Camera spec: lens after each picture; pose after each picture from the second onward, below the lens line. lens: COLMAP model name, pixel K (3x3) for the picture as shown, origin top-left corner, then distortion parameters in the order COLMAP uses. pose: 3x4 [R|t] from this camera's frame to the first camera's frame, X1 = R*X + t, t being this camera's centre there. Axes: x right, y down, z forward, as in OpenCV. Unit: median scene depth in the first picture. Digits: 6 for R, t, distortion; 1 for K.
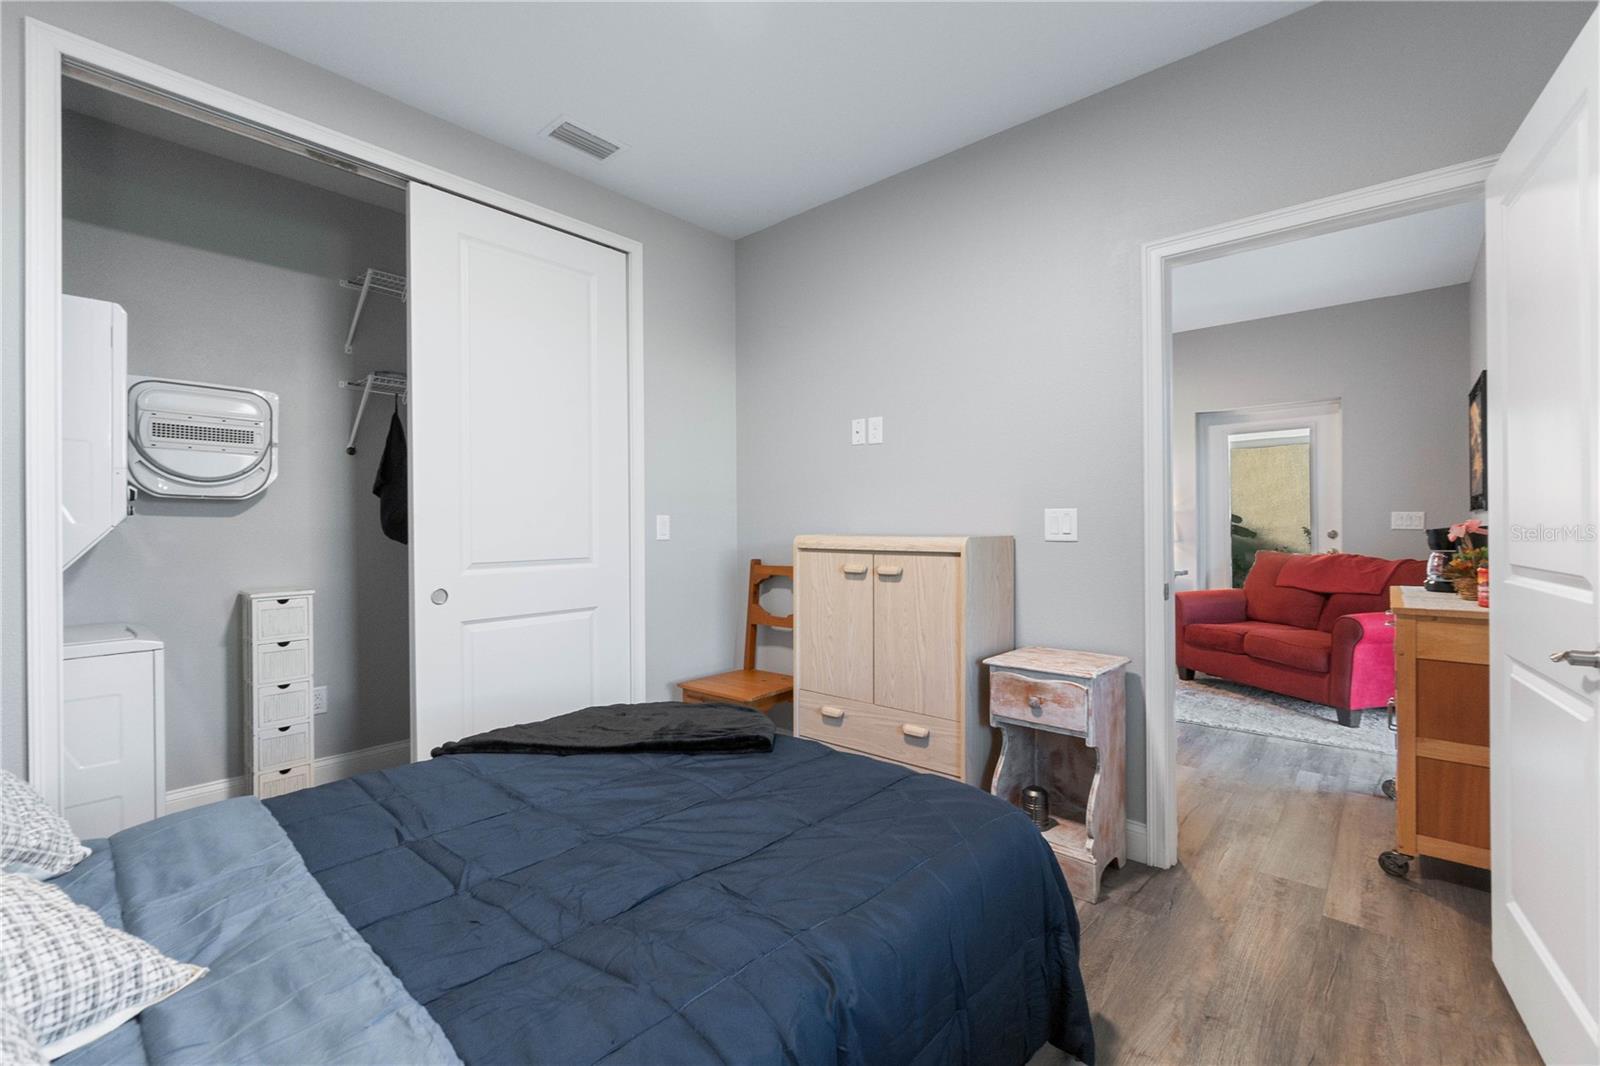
lens RADIAL K [[700.9, 0, 783.8], [0, 700.9, 526.8], [0, 0, 1]] dist [-0.001281, -0.000065]
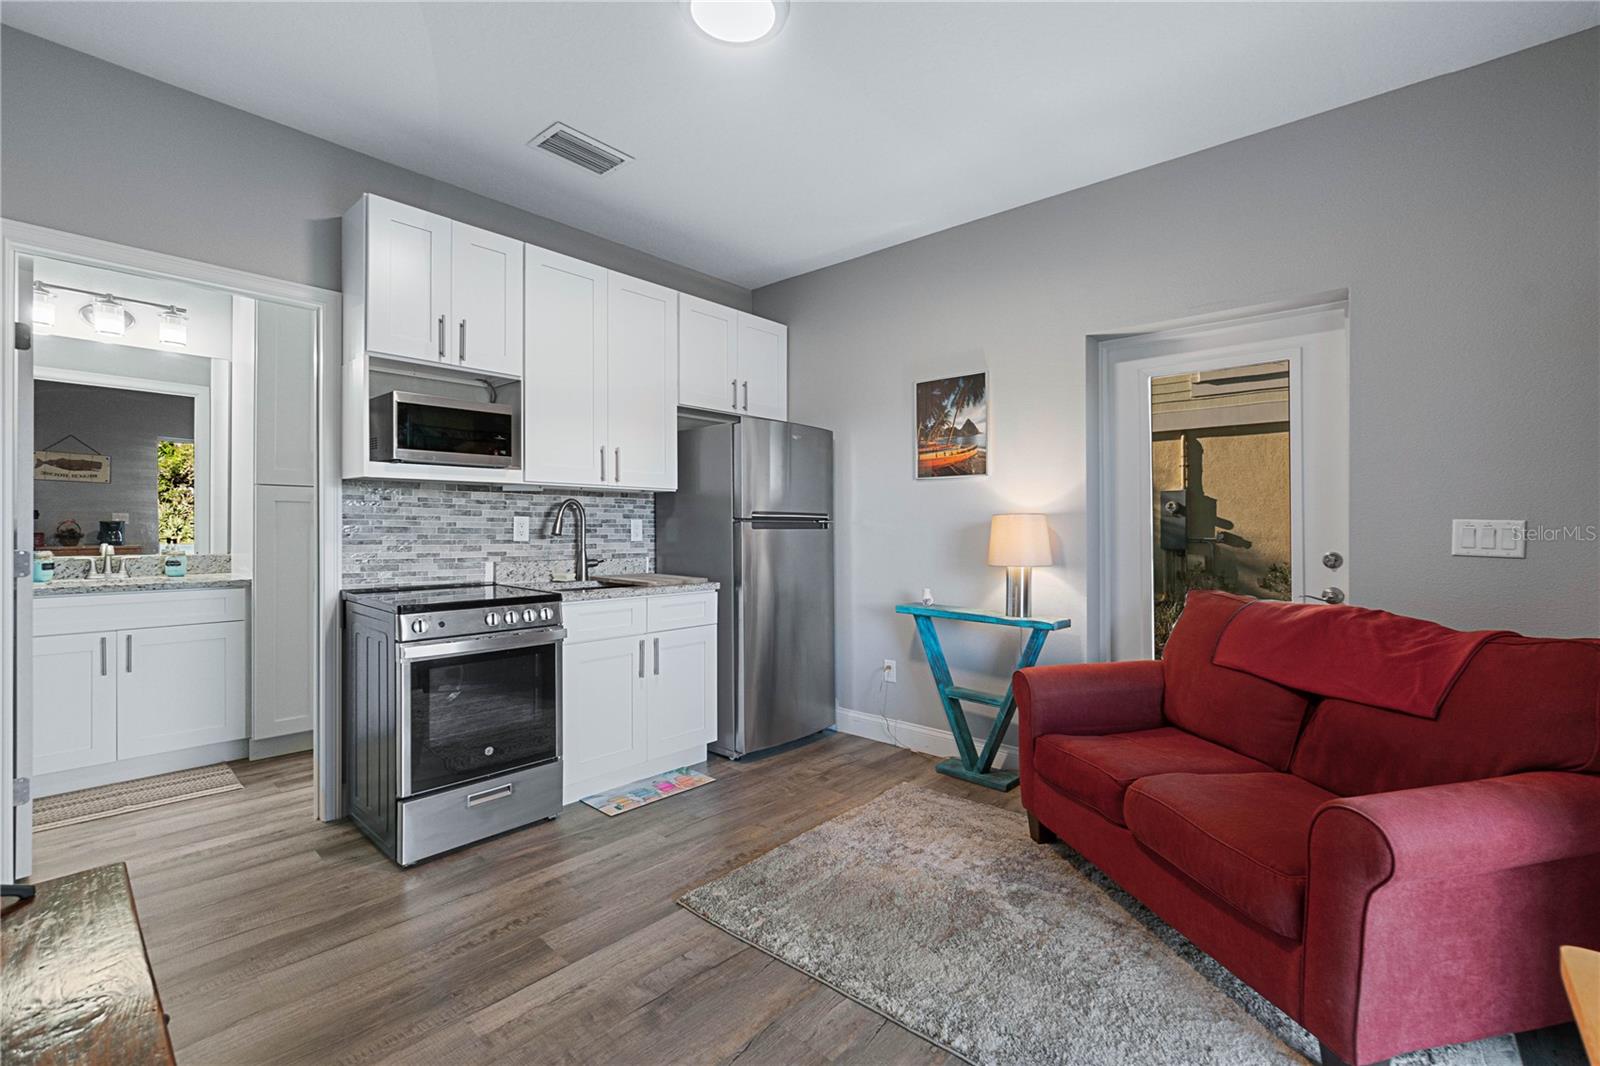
lens RADIAL K [[700.9, 0, 783.8], [0, 700.9, 526.8], [0, 0, 1]] dist [-0.001281, -0.000065]
pose [[0.999726, 0.003487, -0.023149, 0.398550], [-0.003572, 0.999987, -0.003625, -0.011352], [0.023136, 0.003706, 0.999725, 0.482654]]
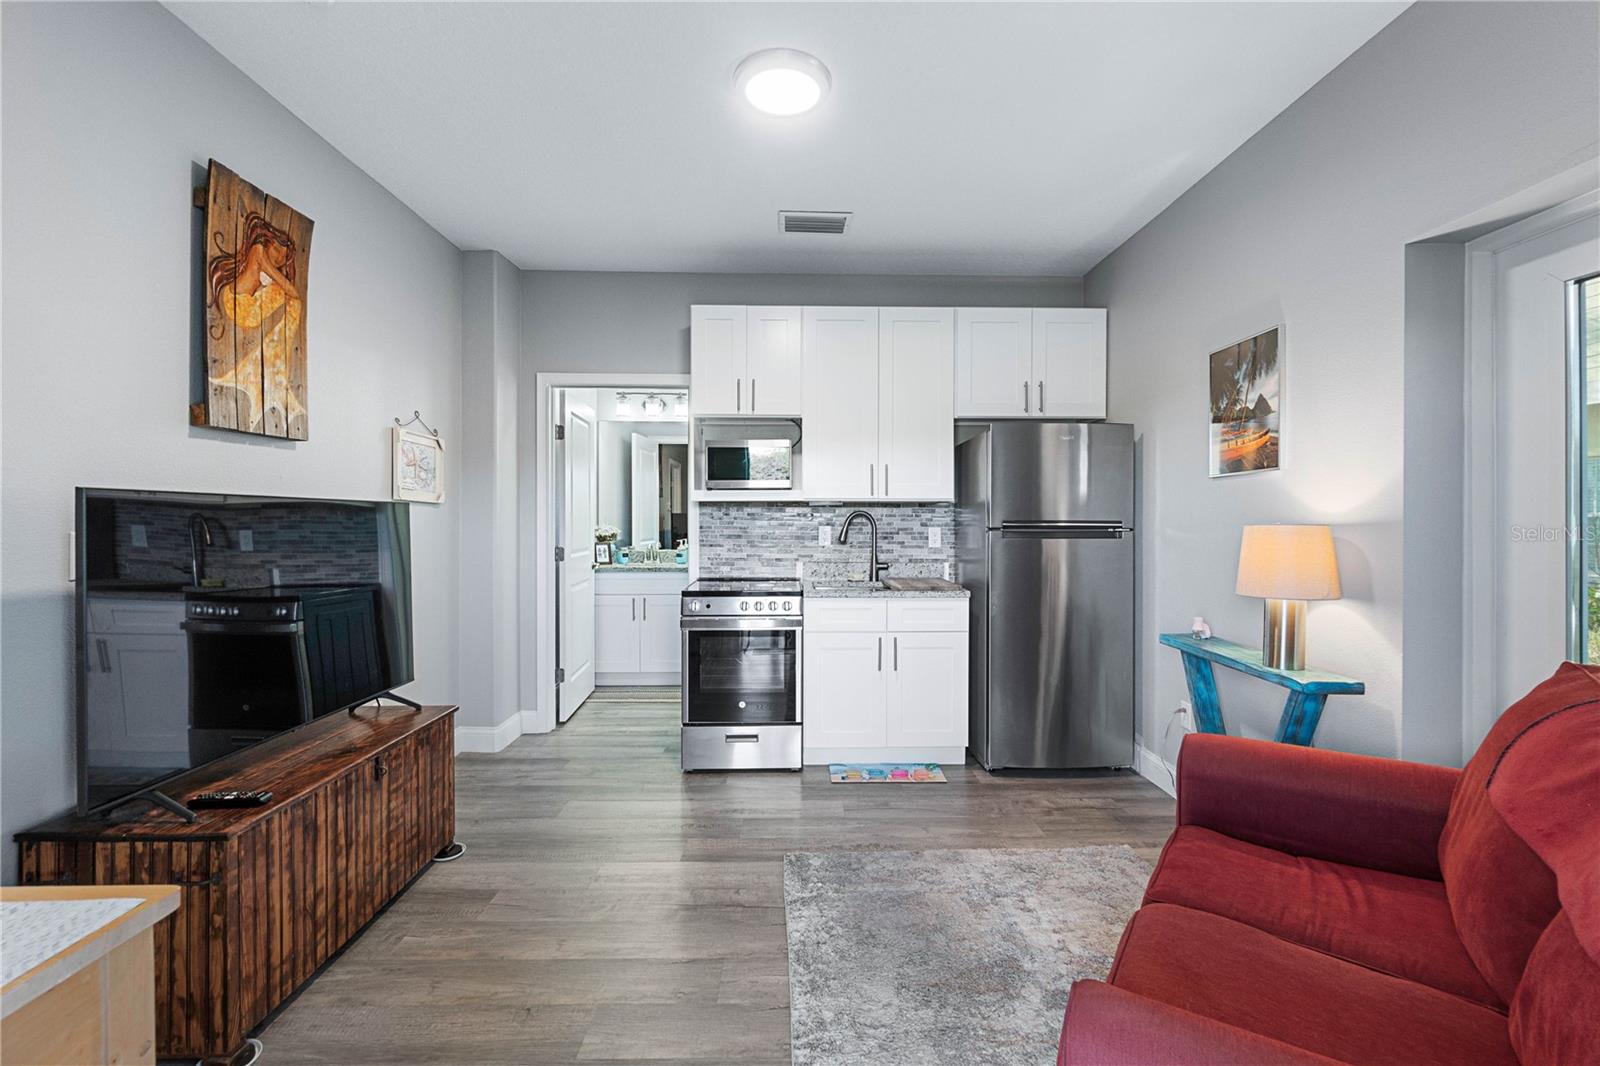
lens RADIAL K [[674.7, 0, 795.0], [0, 674.7, 530.6], [0, 0, 1]] dist [-0.002226, -0.000123]
pose [[0.665850, 0.007904, -0.746044, 0.697987], [-0.002461, 0.999962, 0.008399, -0.023972], [0.746082, -0.003756, 0.665843, 0.592463]]
